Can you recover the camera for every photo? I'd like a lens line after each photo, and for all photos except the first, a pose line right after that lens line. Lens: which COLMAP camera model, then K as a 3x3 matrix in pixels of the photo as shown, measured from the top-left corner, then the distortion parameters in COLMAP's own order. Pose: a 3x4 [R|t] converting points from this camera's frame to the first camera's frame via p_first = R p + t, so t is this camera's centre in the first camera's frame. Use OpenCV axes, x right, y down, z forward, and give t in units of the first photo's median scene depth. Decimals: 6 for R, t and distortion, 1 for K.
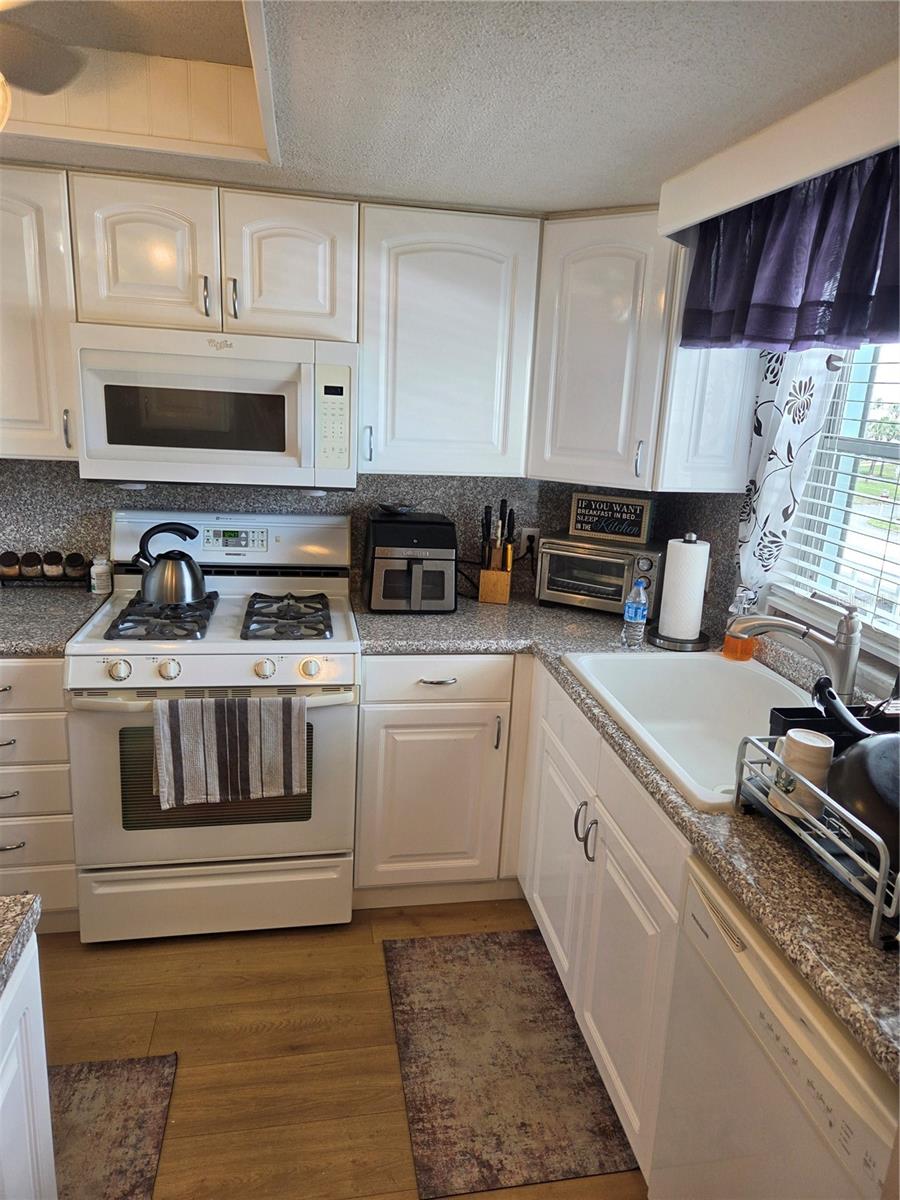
lens RADIAL K [[802.7, 0, 440.4], [0, 802.7, 595.6], [0, 0, 1]] dist [0.075315, -0.064791]
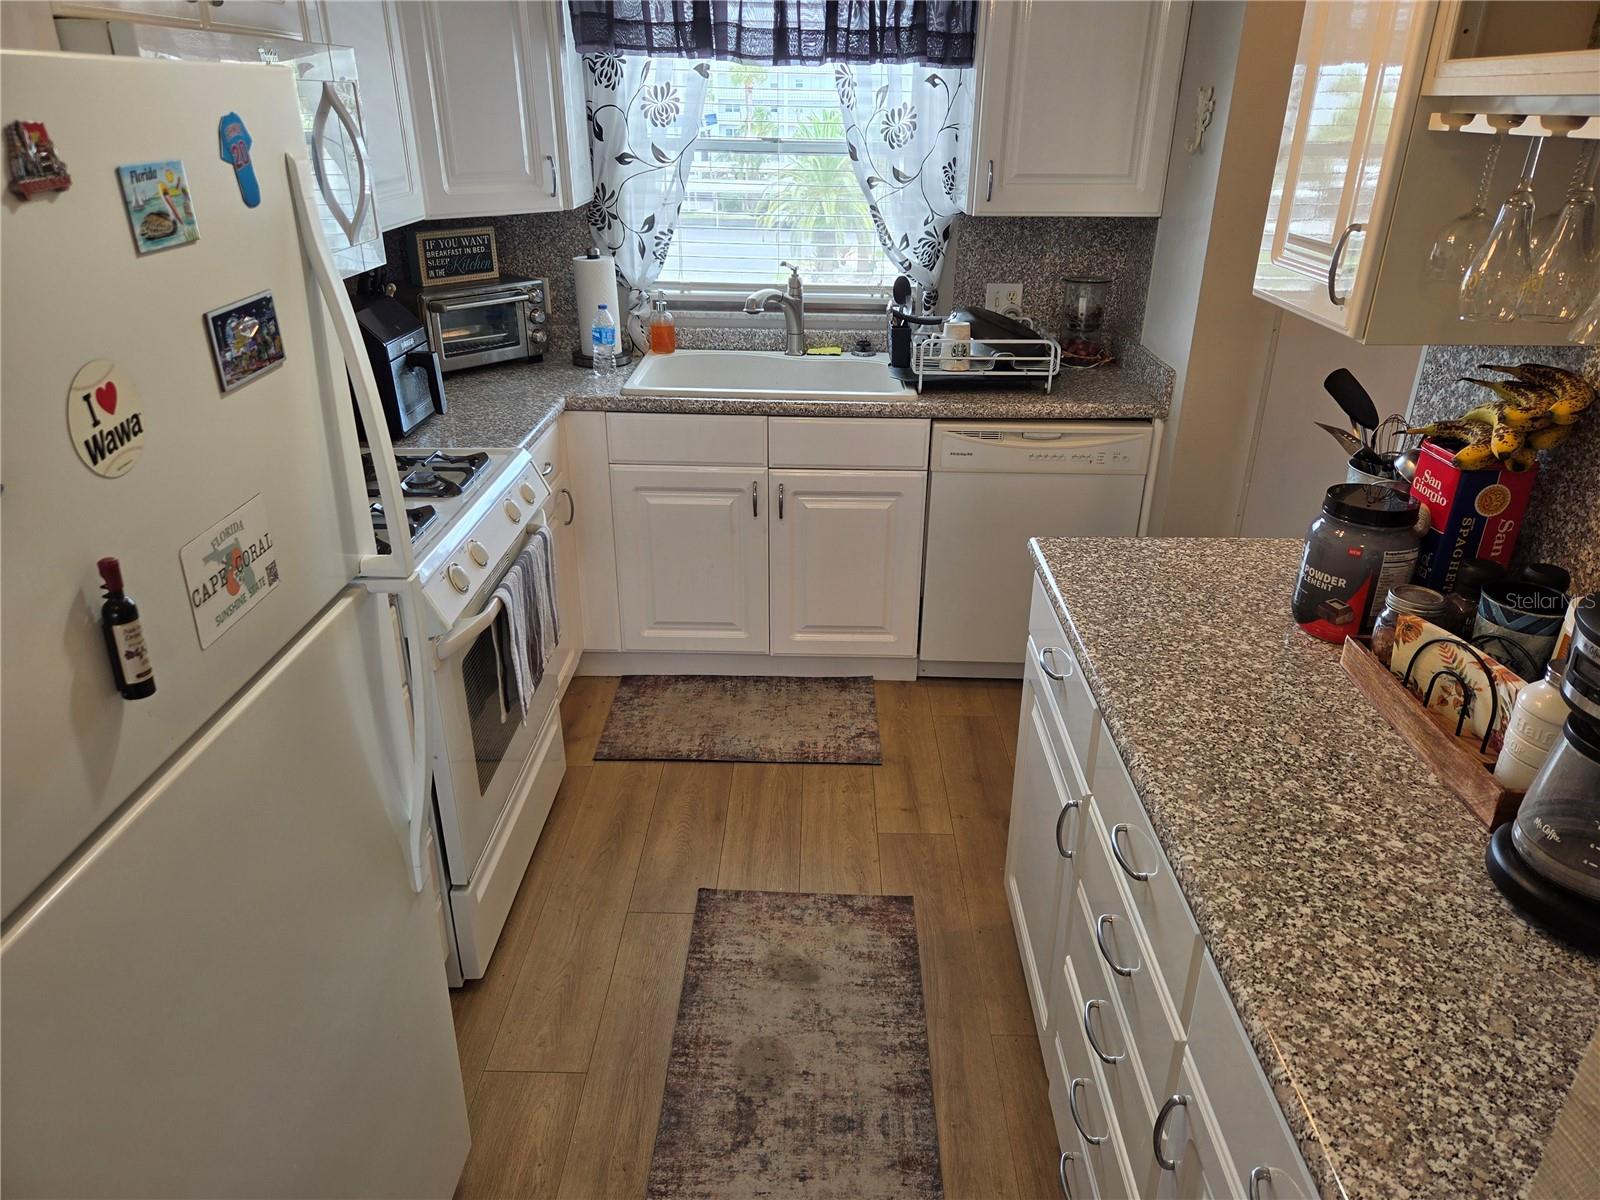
lens RADIAL K [[1070.3, 0, 802.6], [0, 1070.3, 602.1], [0, 0, 1]] dist [0.075315, -0.064791]
pose [[0.188911, -0.452196, 0.871683, -1.070199], [0.248442, 0.880796, 0.403081, -0.172846], [-0.950047, 0.140416, 0.278736, 0.441179]]
